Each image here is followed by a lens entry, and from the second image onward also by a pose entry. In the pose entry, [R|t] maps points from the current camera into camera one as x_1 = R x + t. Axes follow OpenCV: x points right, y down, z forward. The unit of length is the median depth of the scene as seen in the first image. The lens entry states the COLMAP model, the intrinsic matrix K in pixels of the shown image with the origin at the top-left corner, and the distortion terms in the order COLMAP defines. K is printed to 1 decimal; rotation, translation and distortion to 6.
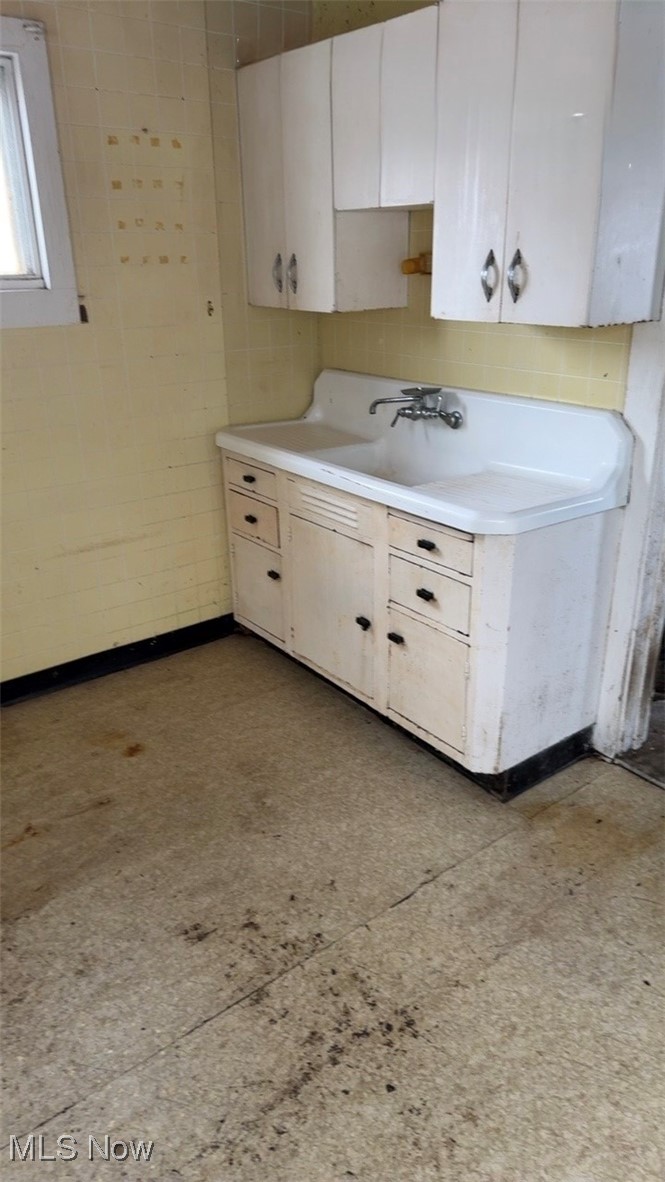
lens RADIAL K [[792.4, 0, 332.0], [0, 792.4, 581.5], [0, 0, 1]] dist [0.032855, -0.053725]
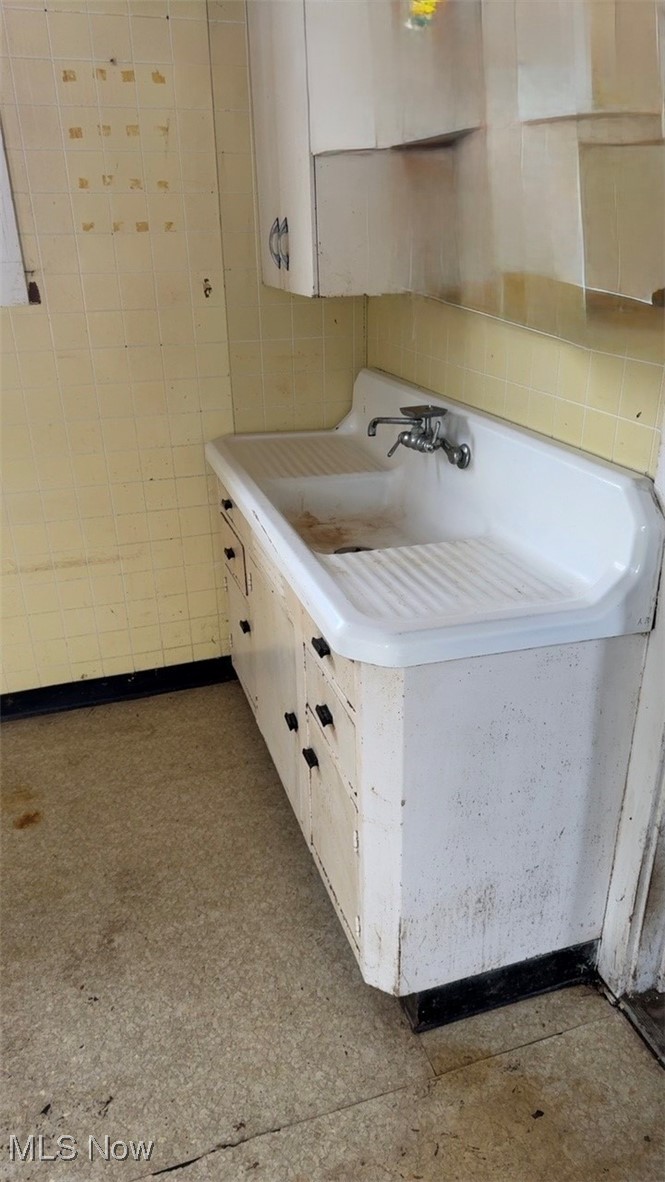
lens RADIAL K [[792.4, 0, 334.1], [0, 792.4, 583.5], [0, 0, 1]] dist [0.032855, -0.053725]
pose [[0.945236, 0.128281, -0.300122, 0.277562], [-0.118594, 0.991665, 0.050356, -0.116369], [0.304081, -0.012006, 0.952571, 0.304954]]
